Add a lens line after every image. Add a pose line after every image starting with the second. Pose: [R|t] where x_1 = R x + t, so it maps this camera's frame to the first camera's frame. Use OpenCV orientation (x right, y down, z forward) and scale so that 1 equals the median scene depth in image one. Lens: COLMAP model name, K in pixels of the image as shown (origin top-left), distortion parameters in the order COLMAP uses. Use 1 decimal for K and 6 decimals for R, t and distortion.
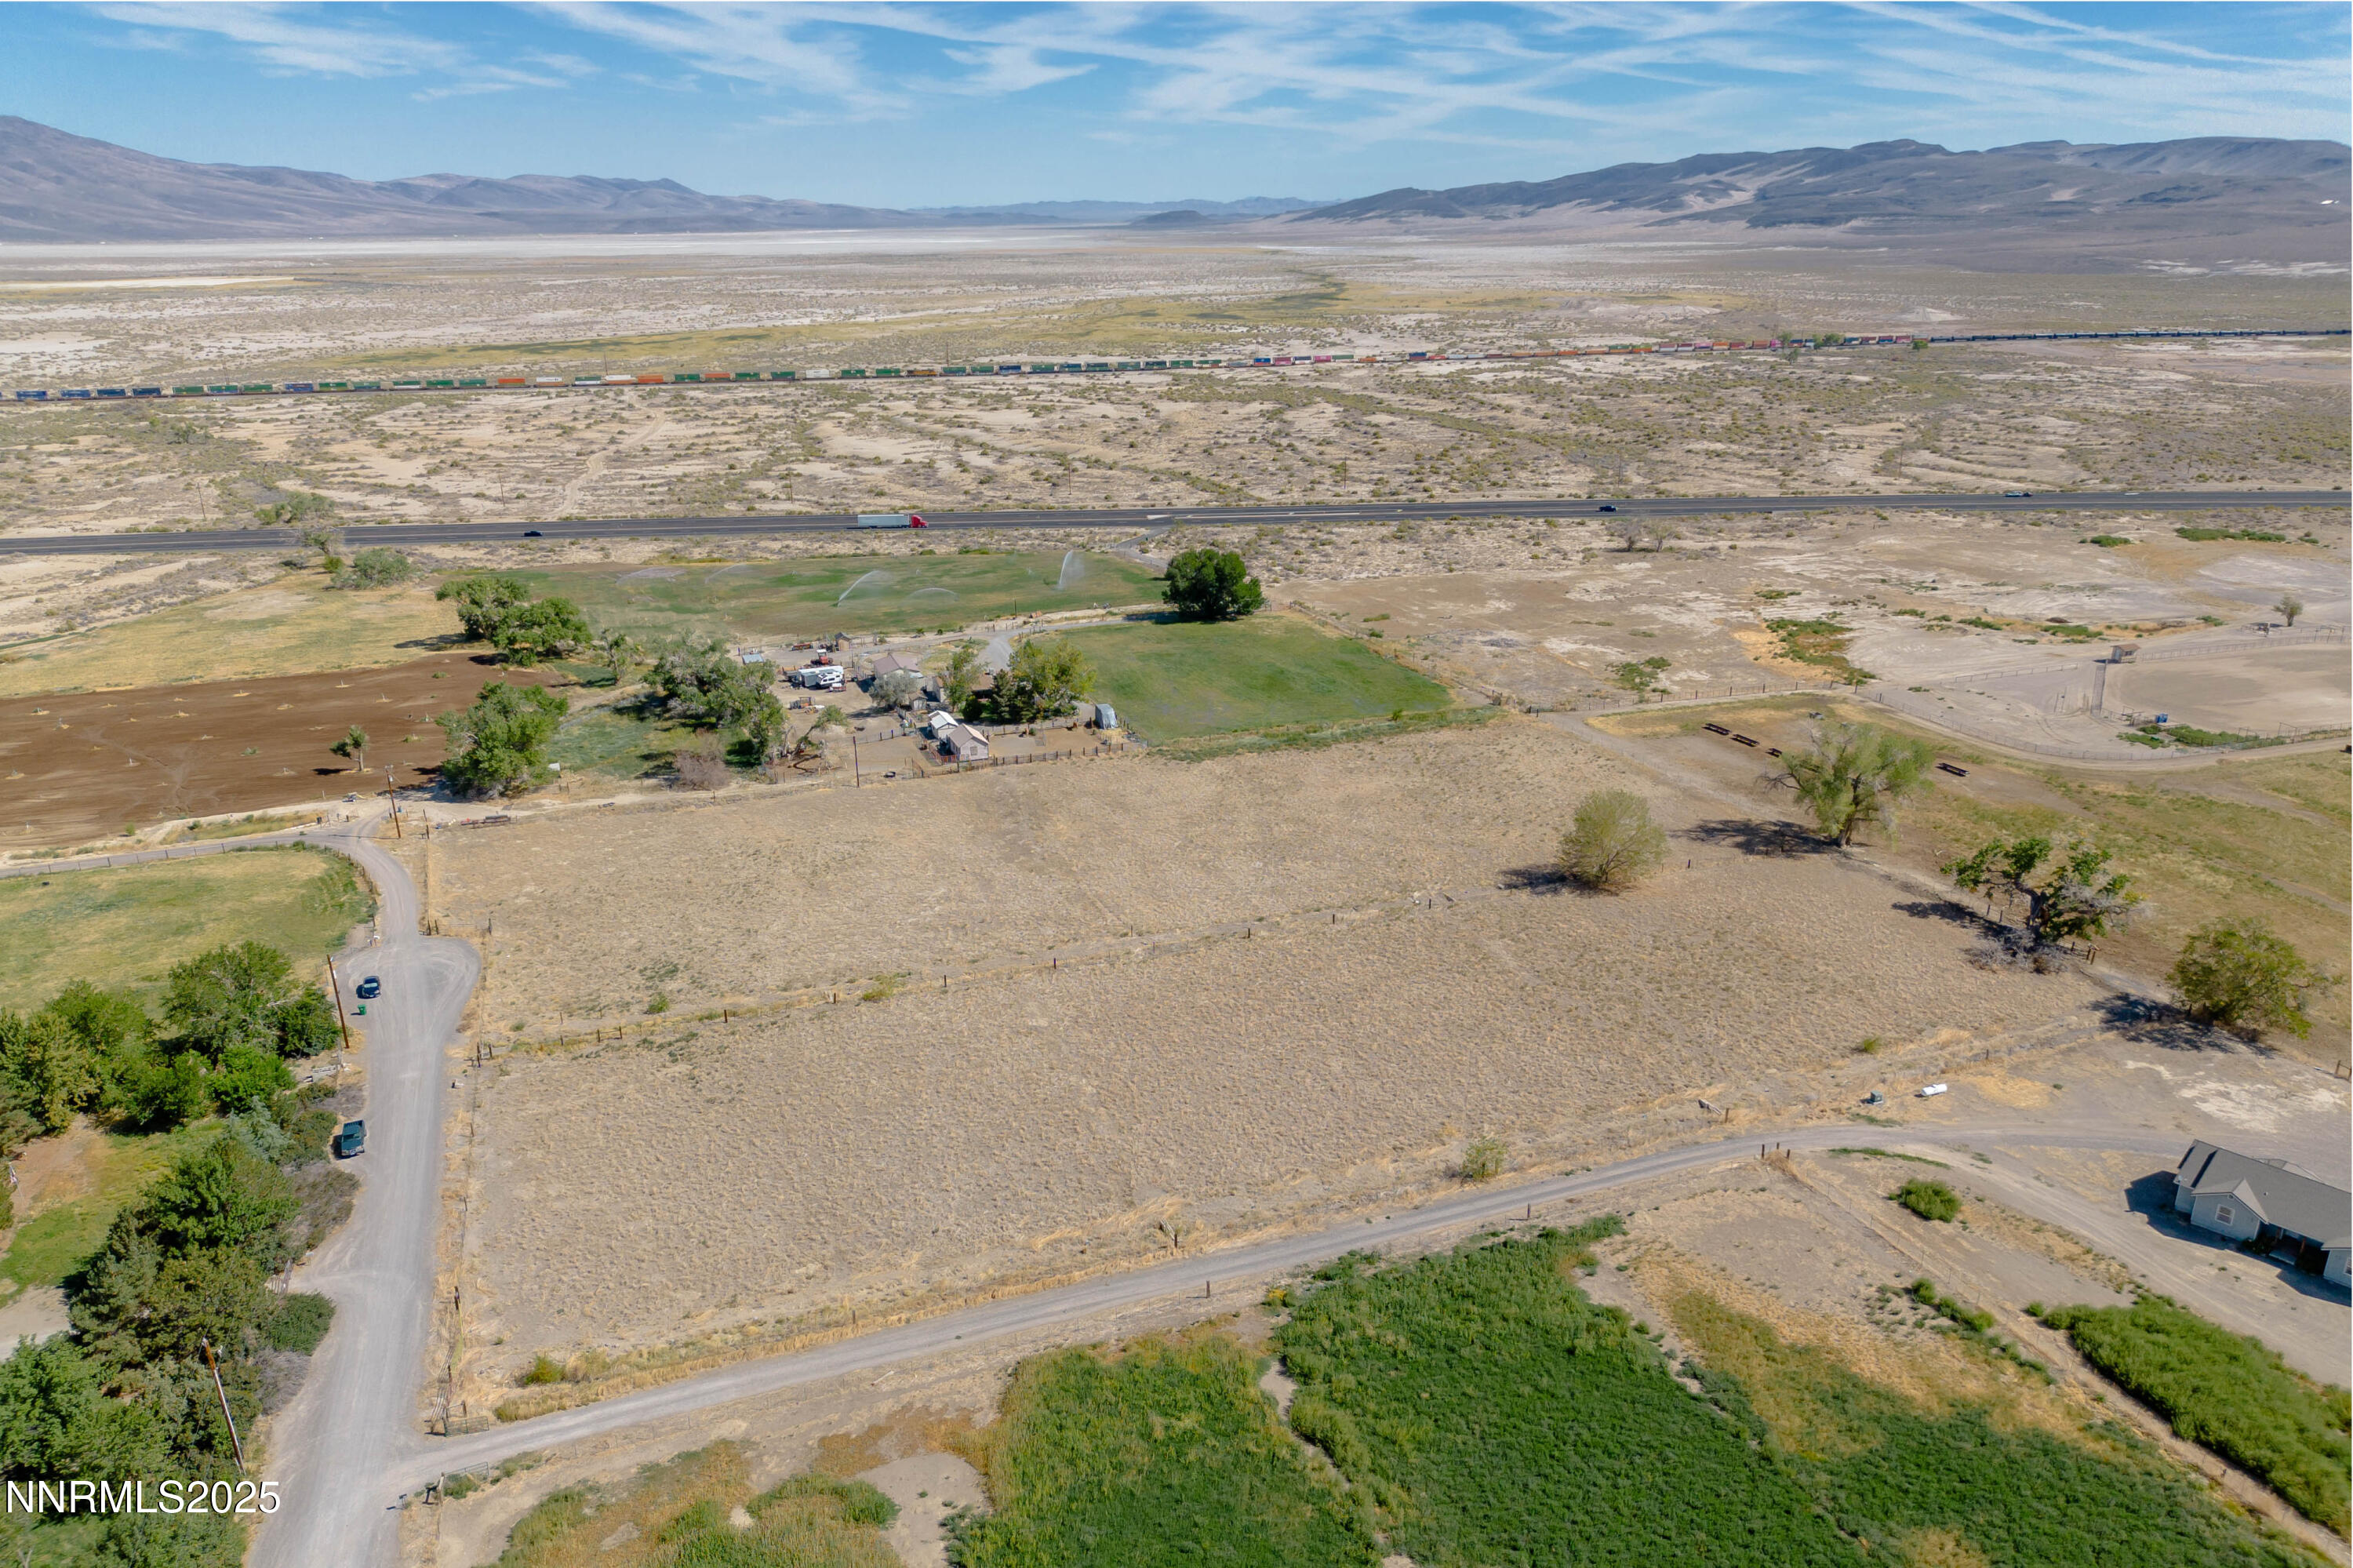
lens RADIAL K [[1615.6, 0, 1179.7], [0, 1615.6, 879.3], [0, 0, 1]] dist [0.078002, -0.089639]
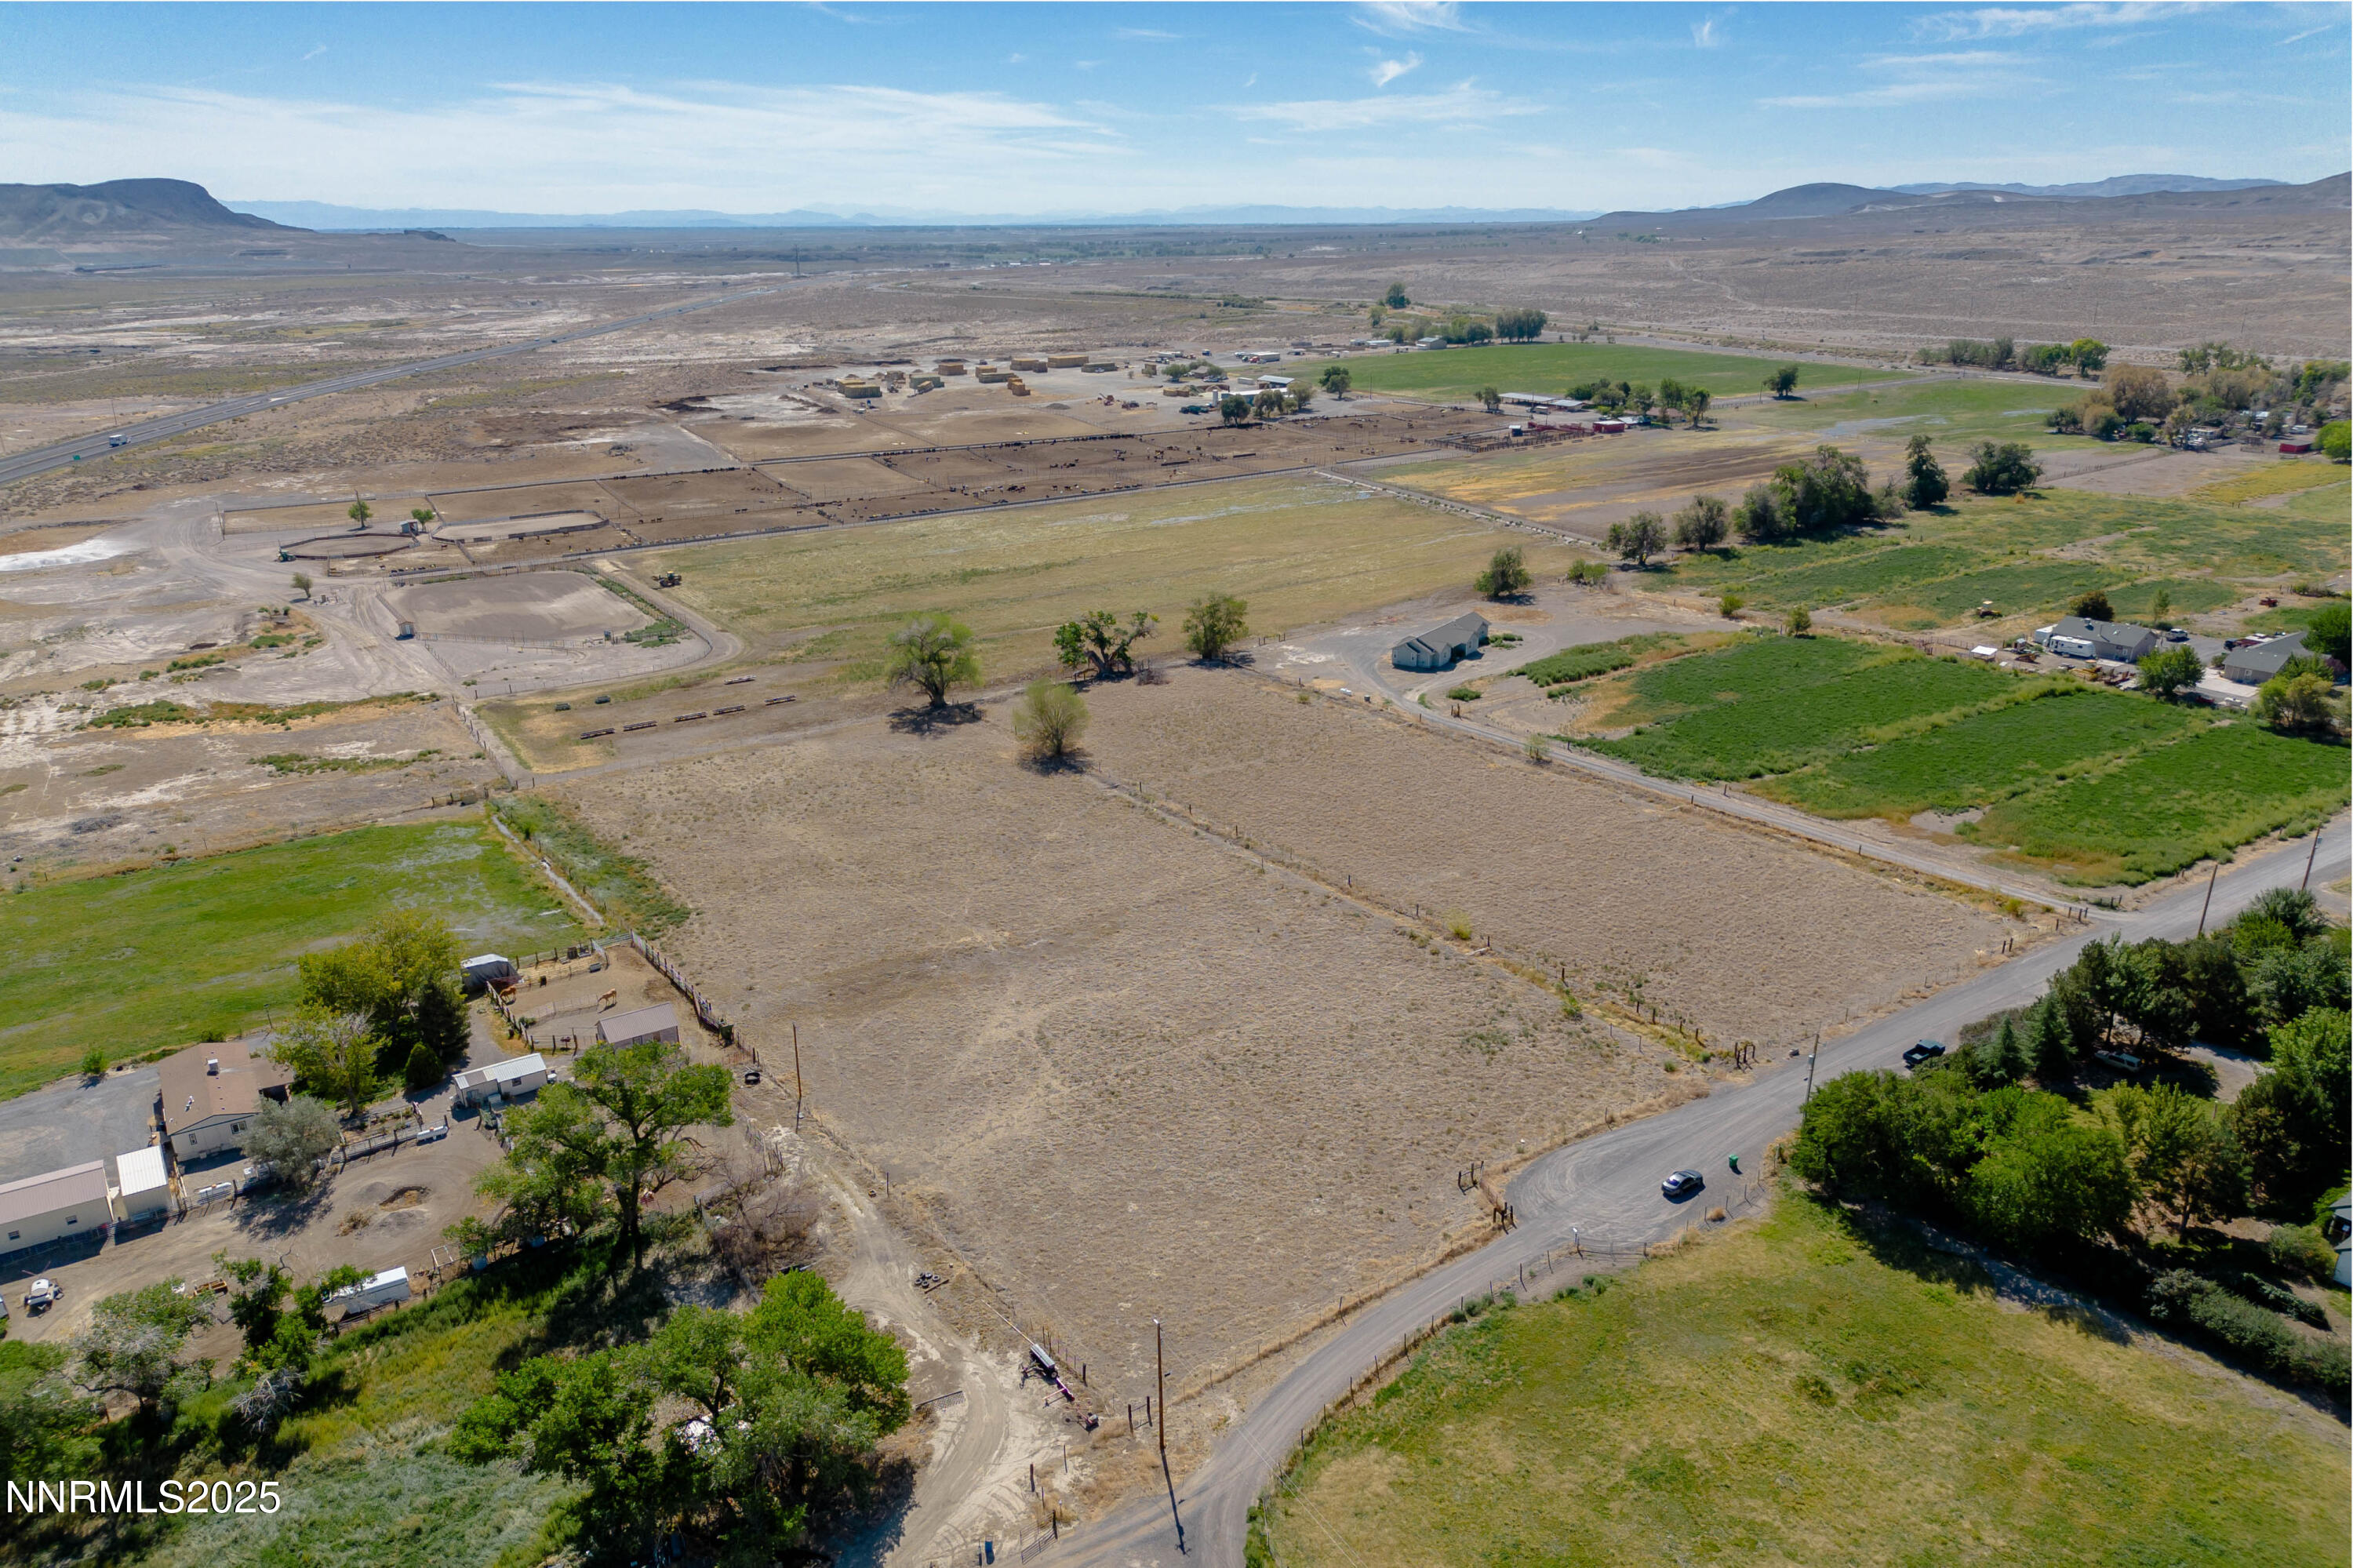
lens RADIAL K [[1615.6, 0, 1179.7], [0, 1615.6, 879.3], [0, 0, 1]] dist [0.078002, -0.089639]
pose [[-0.225906, -0.357810, 0.906057, -0.858212], [0.378729, 0.824671, 0.420098, -0.373450], [-0.897514, 0.438052, -0.050785, 0.930675]]
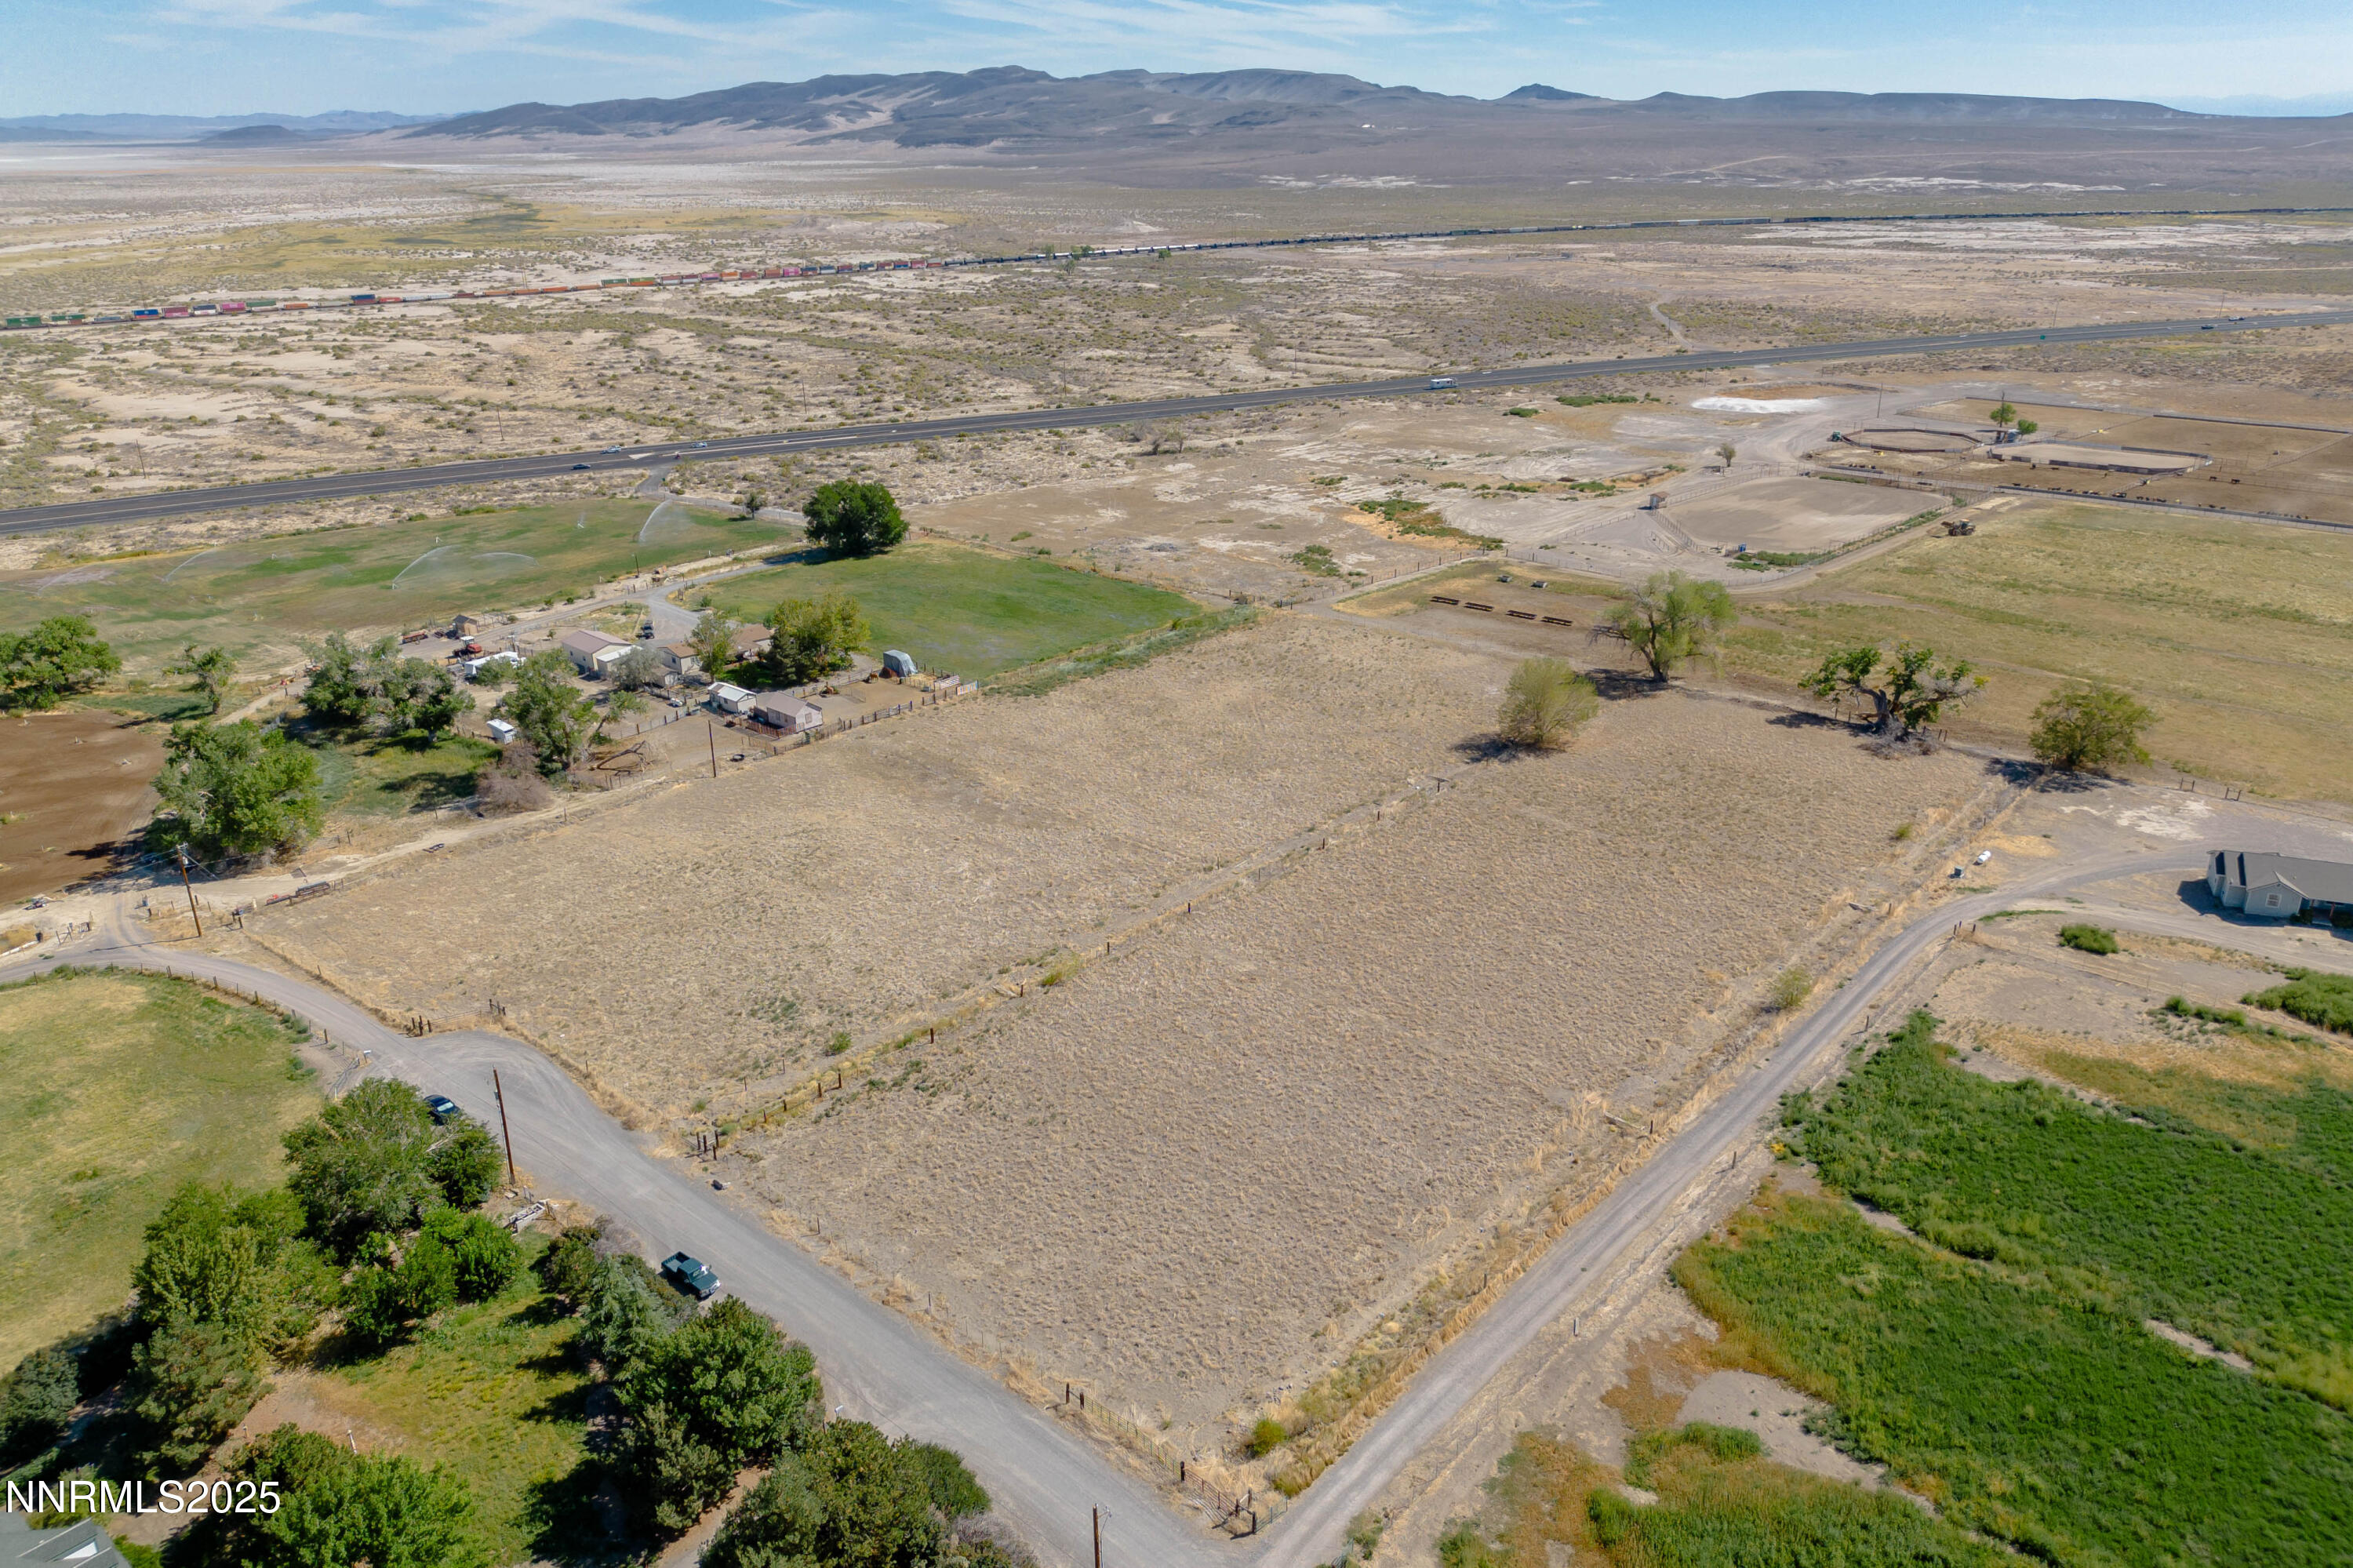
lens RADIAL K [[1646.4, 0, 1176.5], [0, 1646.4, 784.0], [0, 0, 1]] dist [0.075113, -0.092282]
pose [[0.892762, -0.165104, 0.419186, -0.379844], [0.170621, 0.985030, 0.024592, -0.035648], [-0.416971, 0.049568, 0.907567, 0.102448]]
